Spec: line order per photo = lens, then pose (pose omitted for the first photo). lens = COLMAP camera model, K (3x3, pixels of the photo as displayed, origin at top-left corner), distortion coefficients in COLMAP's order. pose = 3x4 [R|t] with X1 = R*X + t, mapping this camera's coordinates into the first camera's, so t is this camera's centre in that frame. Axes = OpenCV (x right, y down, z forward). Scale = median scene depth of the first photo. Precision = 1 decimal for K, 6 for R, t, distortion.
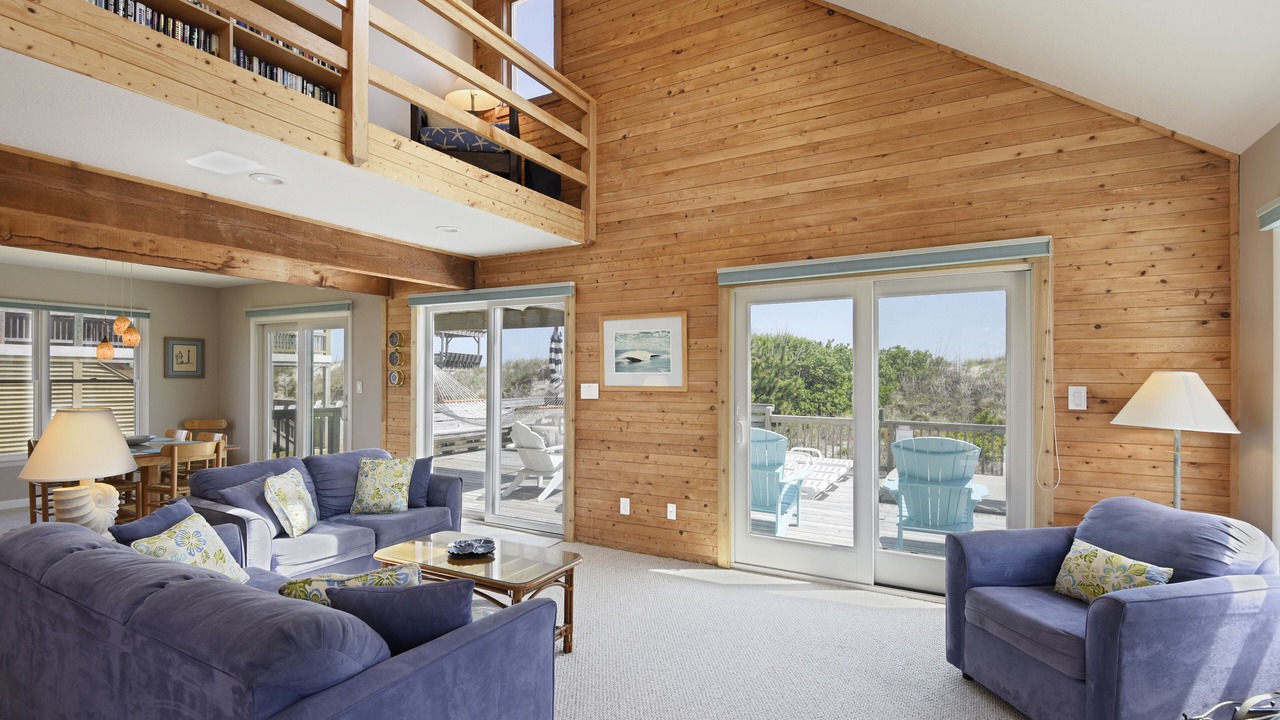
lens RADIAL K [[587.8, 0, 641.8], [0, 587.8, 373.7], [0, 0, 1]] dist [0.038284, -0.026295]
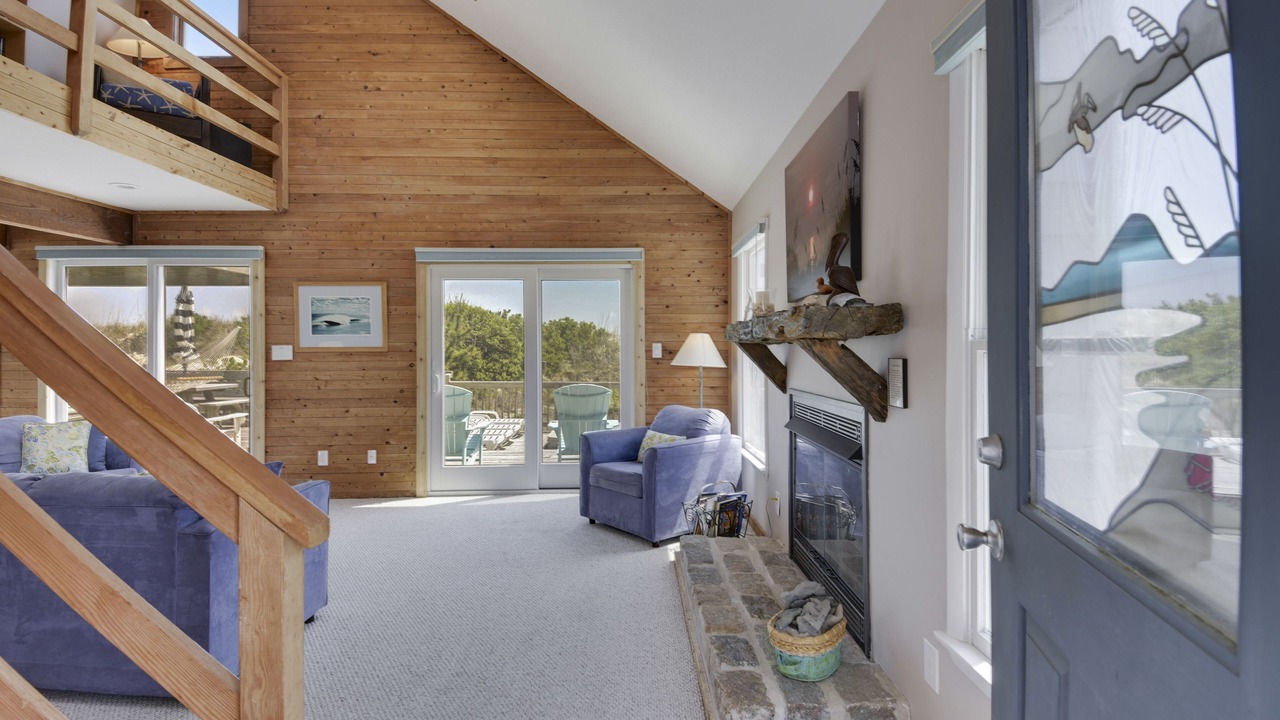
lens RADIAL K [[640.8, 0, 640.0], [0, 640.8, 360.0], [0, 0, 1]] dist [0.087979, -0.089323]
pose [[0.868852, -0.012753, 0.494907, -0.128624], [0.002011, 0.999751, 0.022232, 0.021104], [-0.495067, -0.018321, 0.868661, -0.372193]]
